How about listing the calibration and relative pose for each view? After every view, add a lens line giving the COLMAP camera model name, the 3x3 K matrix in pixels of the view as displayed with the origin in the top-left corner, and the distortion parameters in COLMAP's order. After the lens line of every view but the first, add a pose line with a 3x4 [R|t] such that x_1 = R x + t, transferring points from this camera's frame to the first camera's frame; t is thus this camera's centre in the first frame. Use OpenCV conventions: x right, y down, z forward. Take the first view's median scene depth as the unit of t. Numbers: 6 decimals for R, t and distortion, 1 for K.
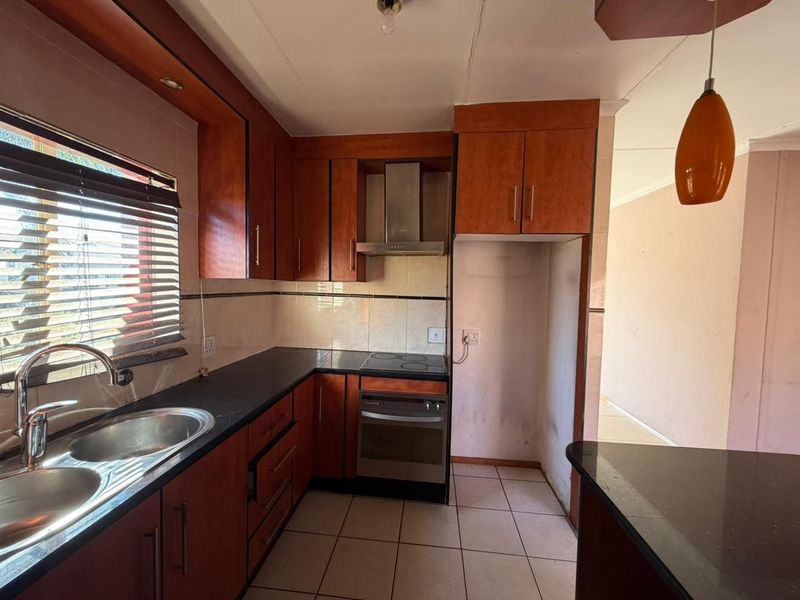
lens RADIAL K [[318.5, 0, 396.6], [0, 318.5, 300.4], [0, 0, 1]] dist [-0.000269, -0.000237]
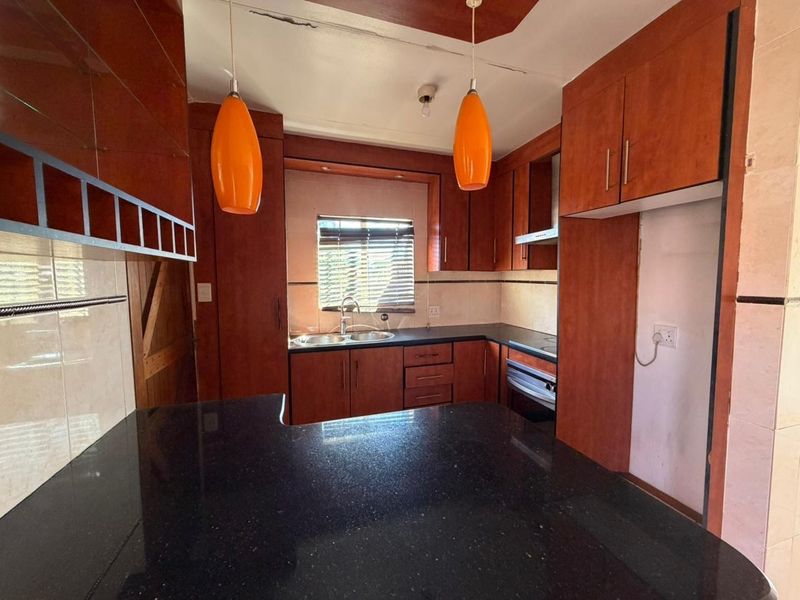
lens RADIAL K [[318.5, 0, 402.1], [0, 318.5, 299.8], [0, 0, 1]] dist [-0.000269, -0.000237]
pose [[0.405855, 0.040762, -0.913028, 0.938476], [-0.029676, 0.999066, 0.031412, 0.034136], [0.913456, 0.014346, 0.406685, 0.152793]]
